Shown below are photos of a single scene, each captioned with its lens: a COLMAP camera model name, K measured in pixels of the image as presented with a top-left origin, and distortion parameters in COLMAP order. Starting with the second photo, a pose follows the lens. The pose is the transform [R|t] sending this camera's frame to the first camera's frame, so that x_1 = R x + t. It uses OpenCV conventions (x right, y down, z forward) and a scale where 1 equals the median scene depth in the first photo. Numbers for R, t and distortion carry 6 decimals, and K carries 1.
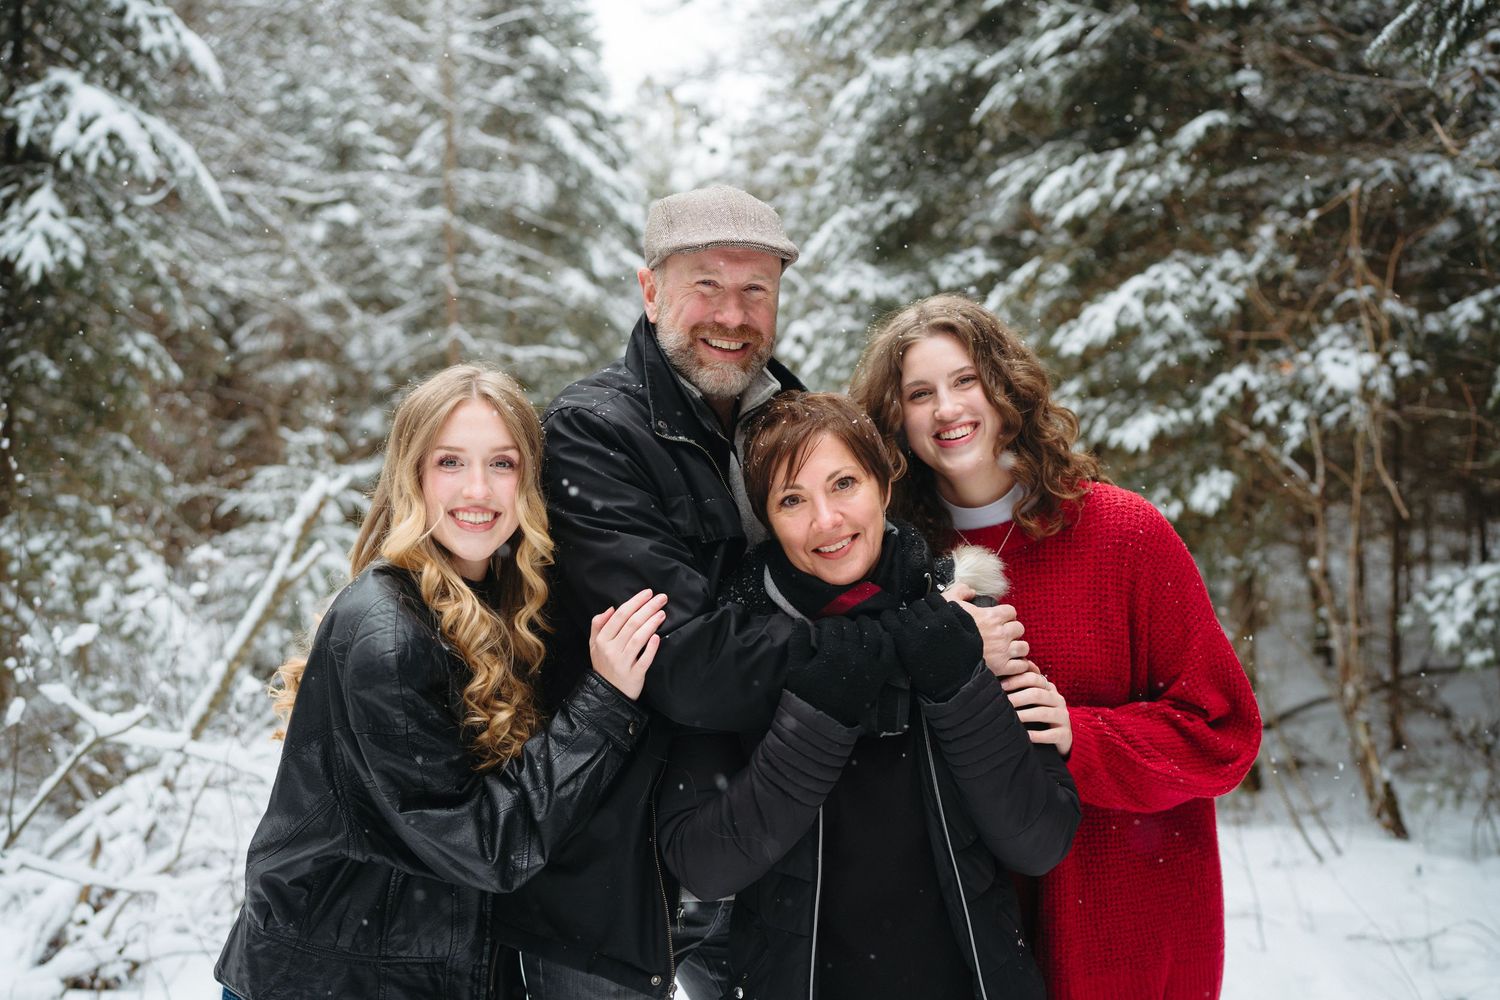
lens RADIAL K [[1446.6, 0, 745.3], [0, 1446.6, 496.2], [0, 0, 1]] dist [-0.009169, 0.020854]
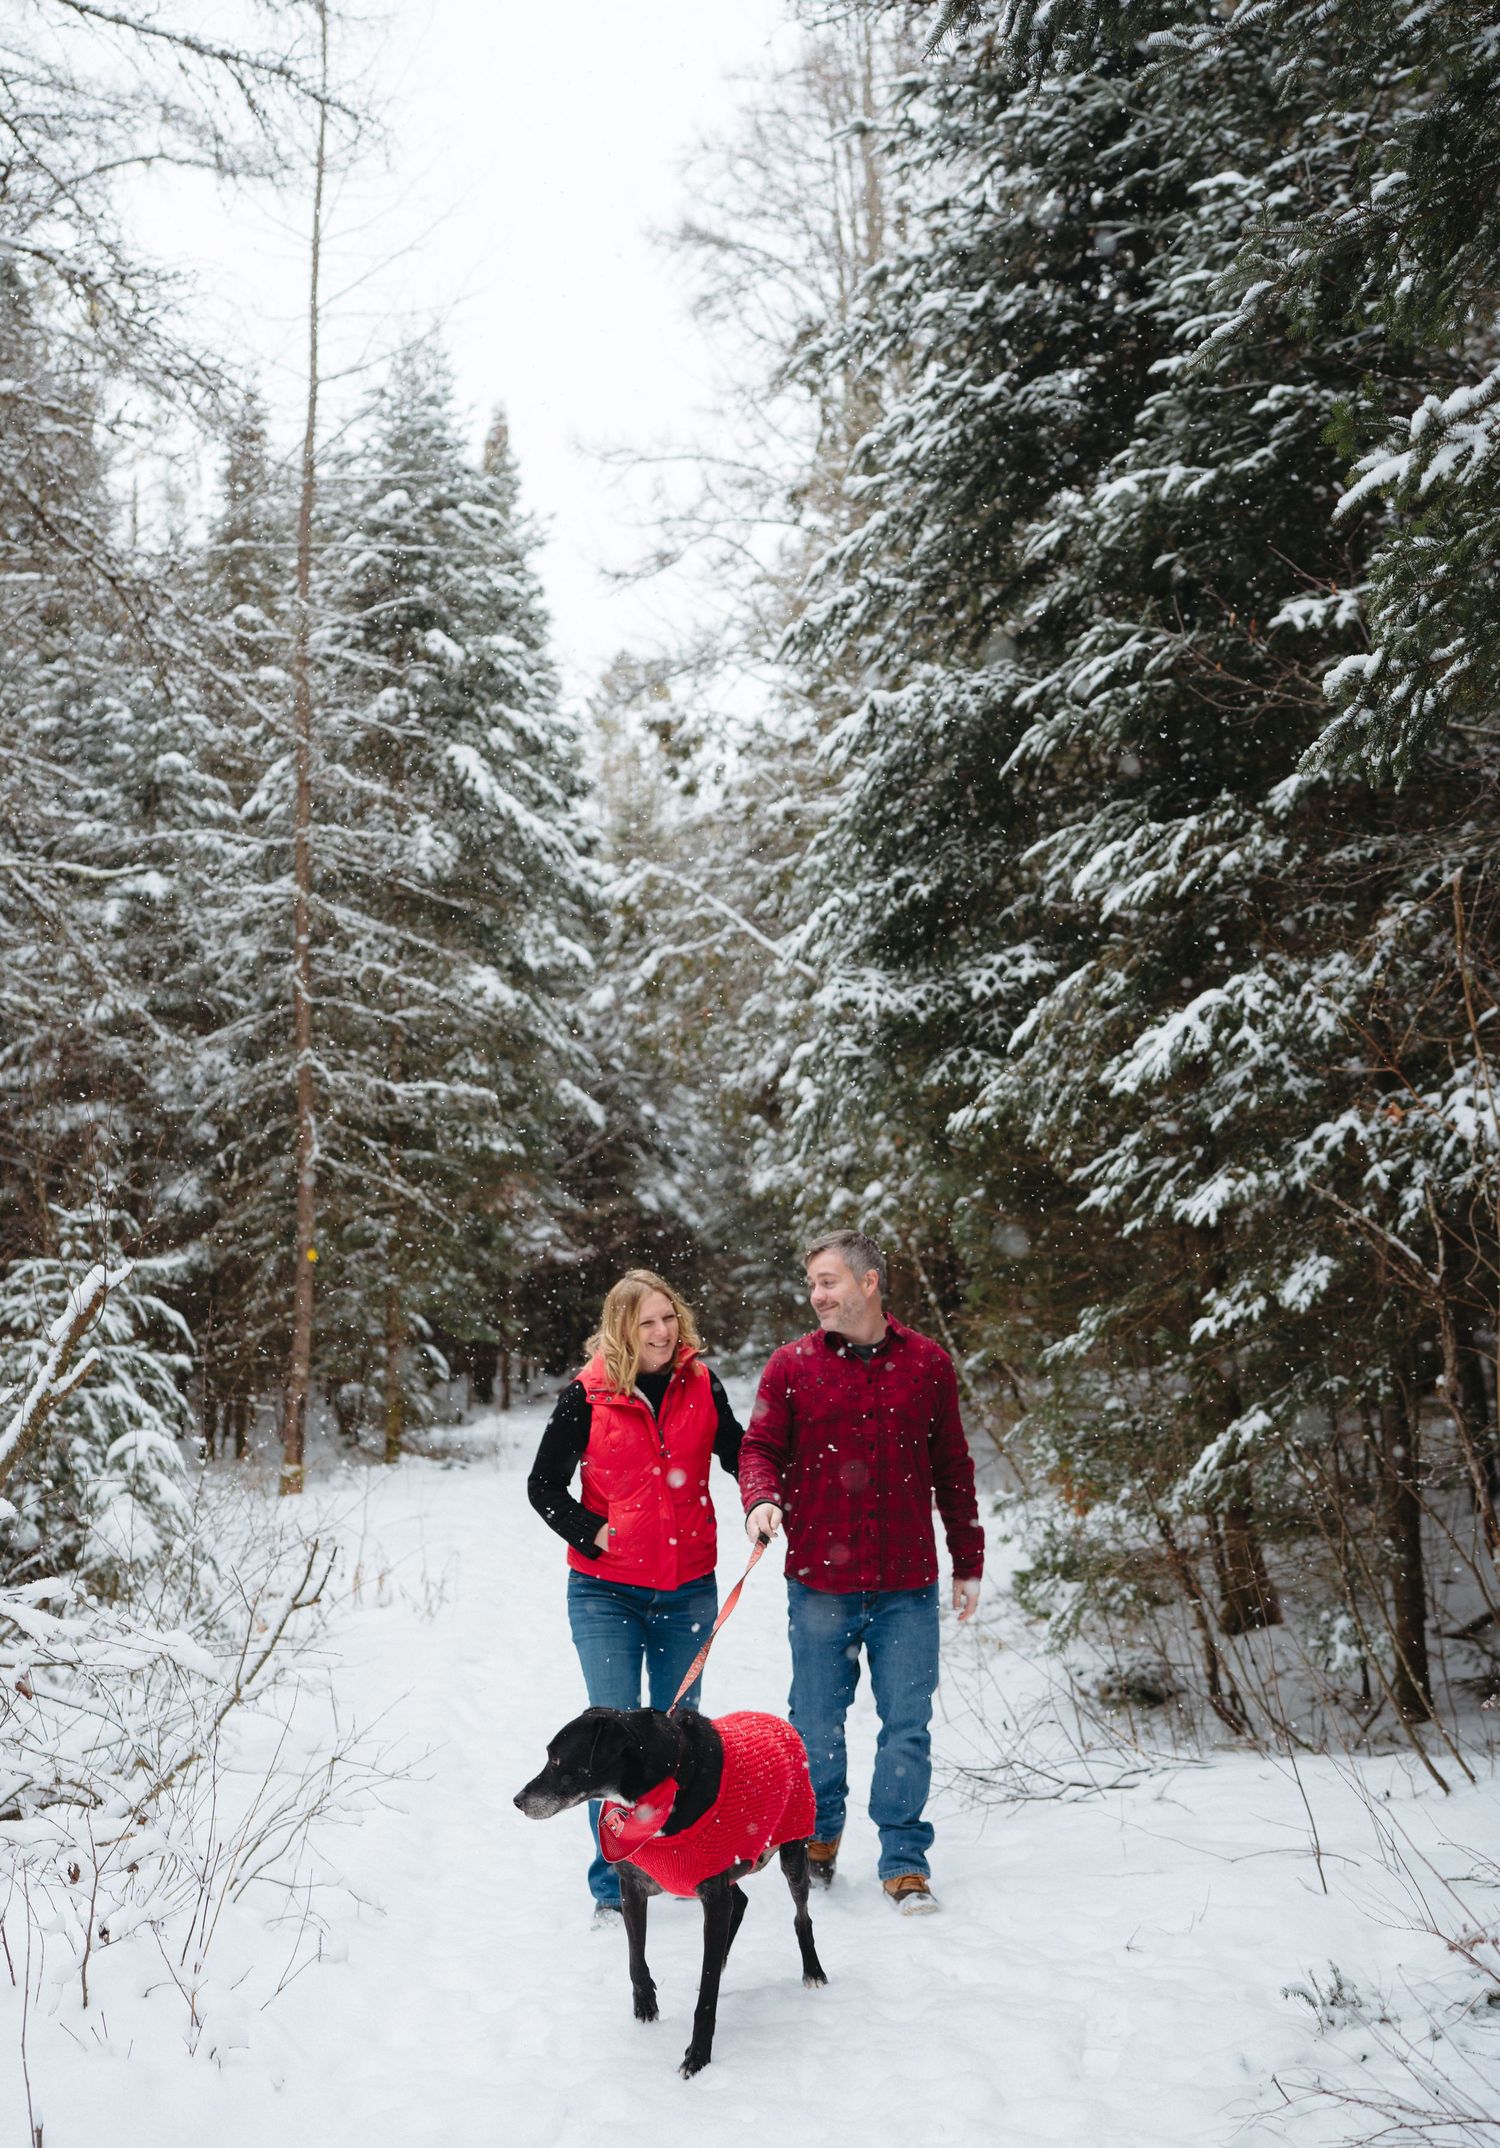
lens RADIAL K [[2331.6, 0, 689.9], [0, 2331.6, 1063.9], [0, 0, 1]] dist [-0.002618, 0.005821]
pose [[0.999050, -0.007252, -0.042971, 0.057114], [0.002723, 0.994519, -0.104521, 0.008272], [0.043494, 0.104305, 0.993594, -0.174730]]
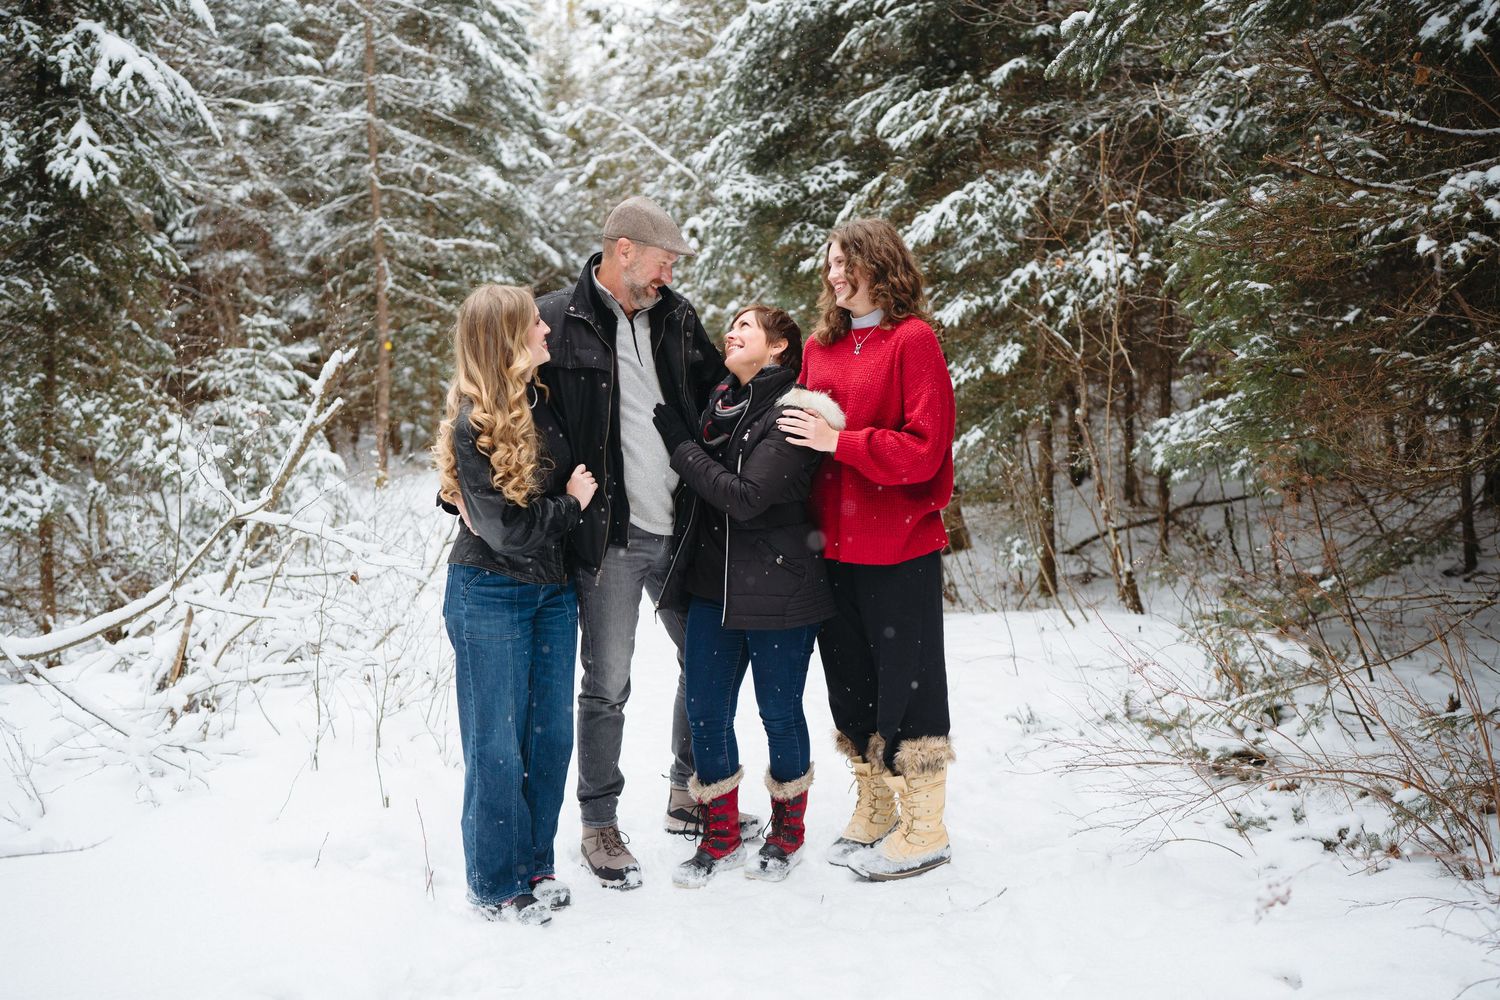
lens RADIAL K [[1434.7, 0, 743.9], [0, 1434.7, 496.5], [0, 0, 1]] dist [-0.009082, 0.011045]
pose [[0.997613, -0.013544, 0.067714, -0.004952], [0.007939, 0.996571, 0.082360, 0.011410], [-0.068597, -0.081626, 0.994300, -0.262283]]
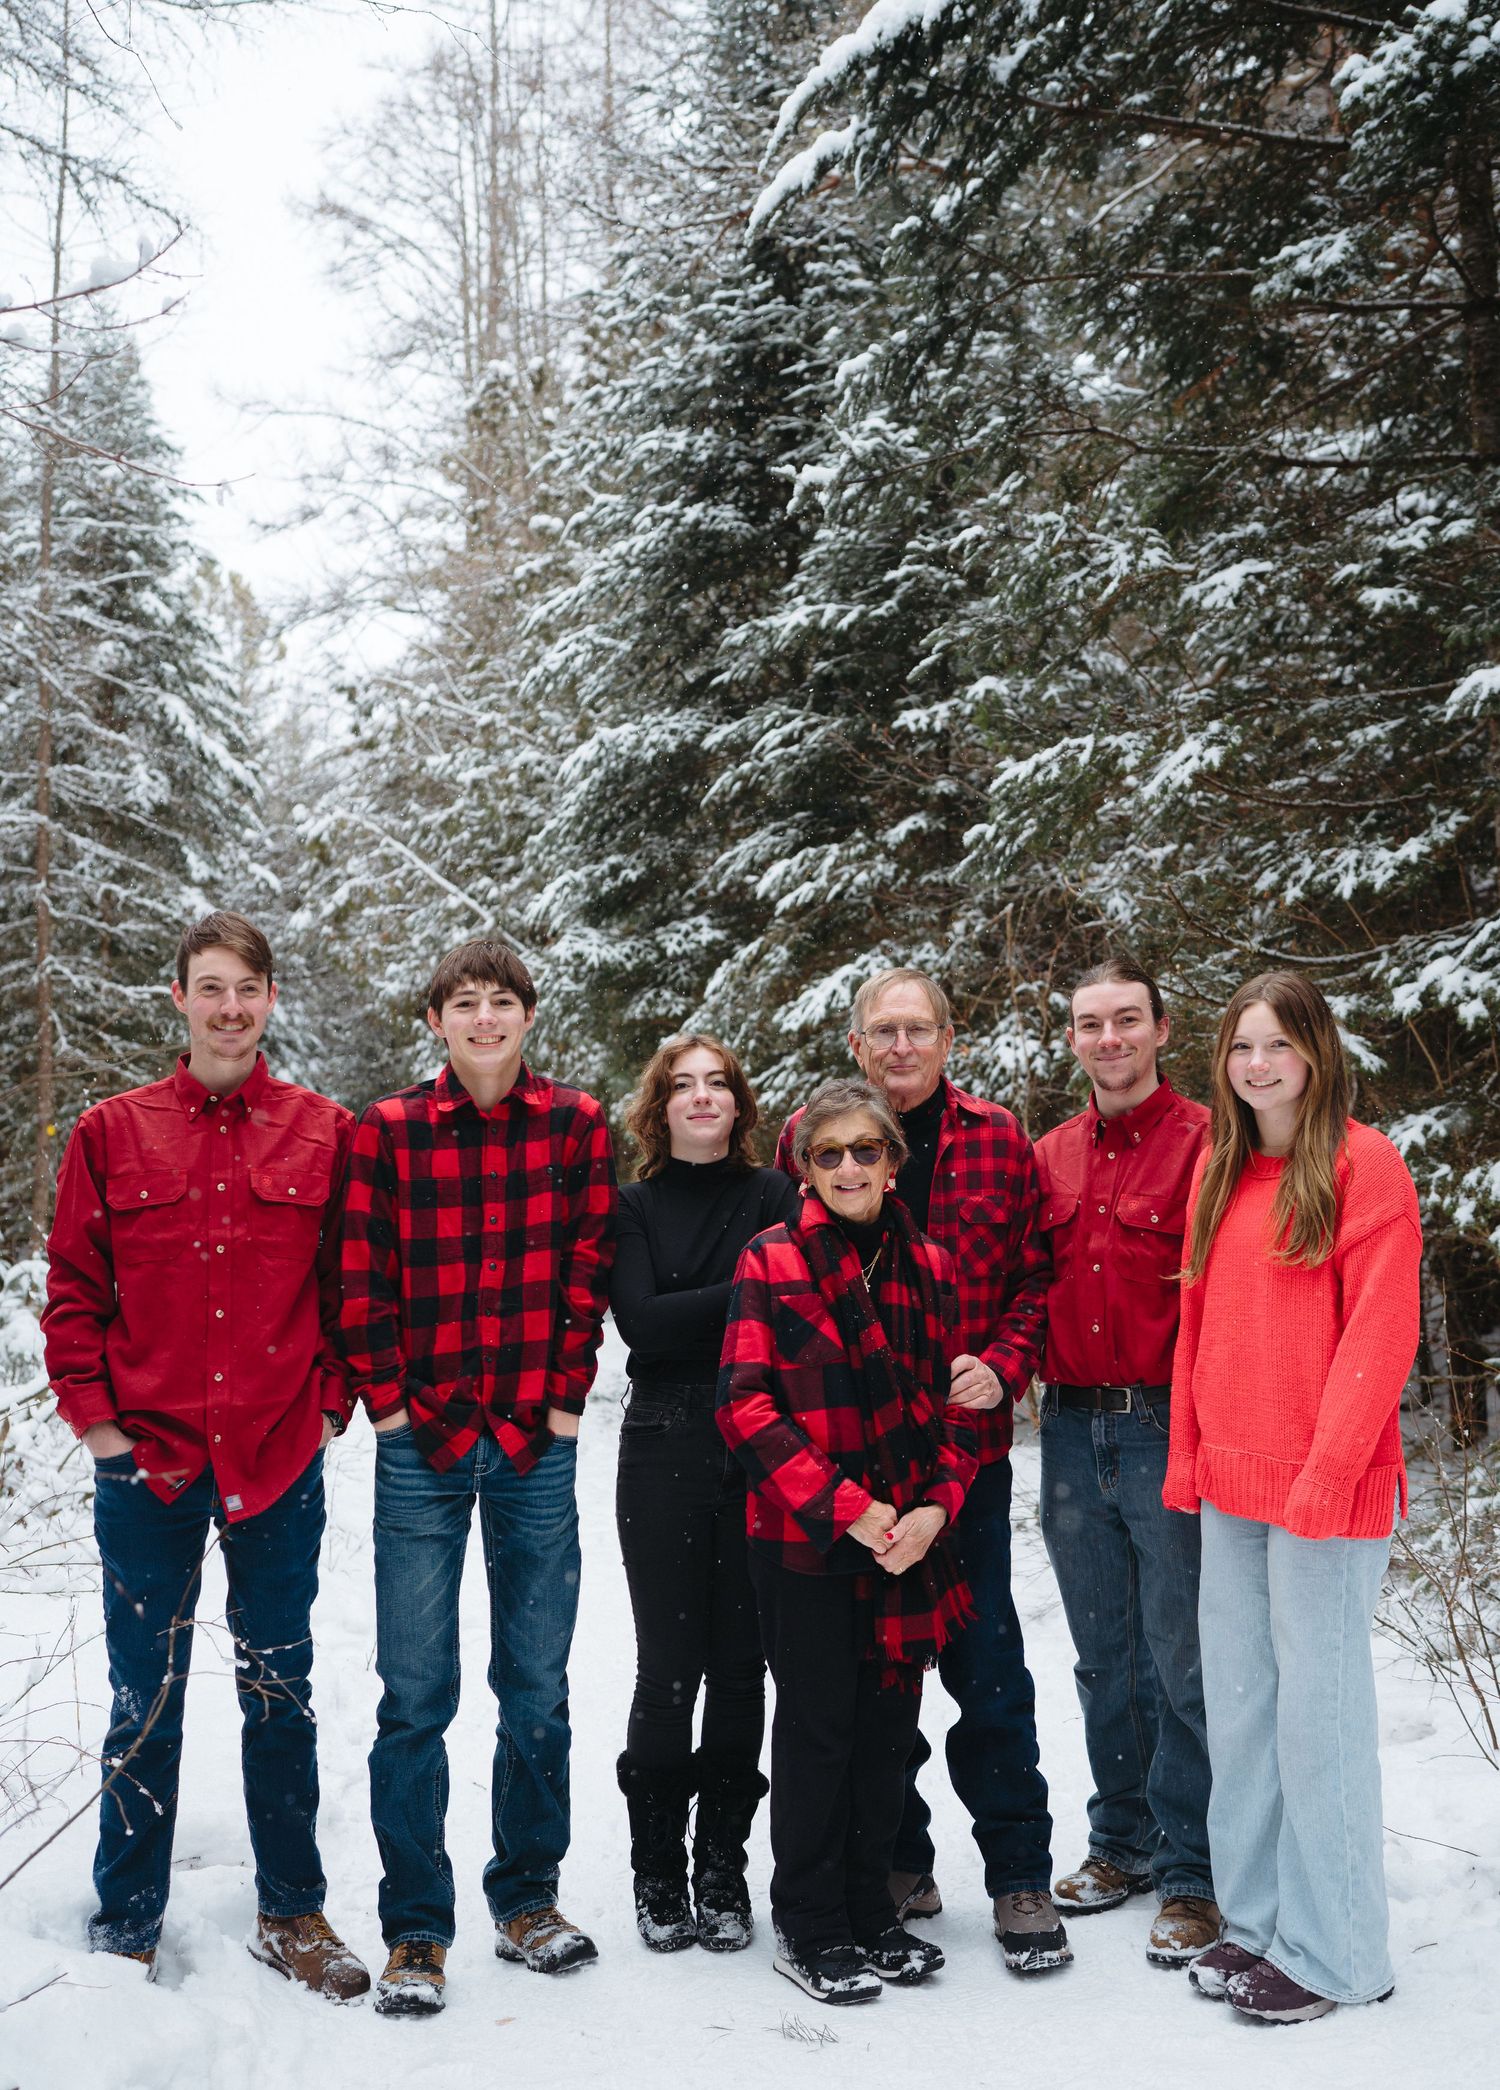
lens RADIAL K [[2263.6, 0, 781.8], [0, 2263.6, 1077.4], [0, 0, 1]] dist [-0.004951, 0.014164]
pose [[0.979326, 0.015061, 0.201728, -0.126130], [-0.004844, 0.998685, -0.051044, 0.024519], [-0.202231, 0.049011, 0.978111, -0.676342]]
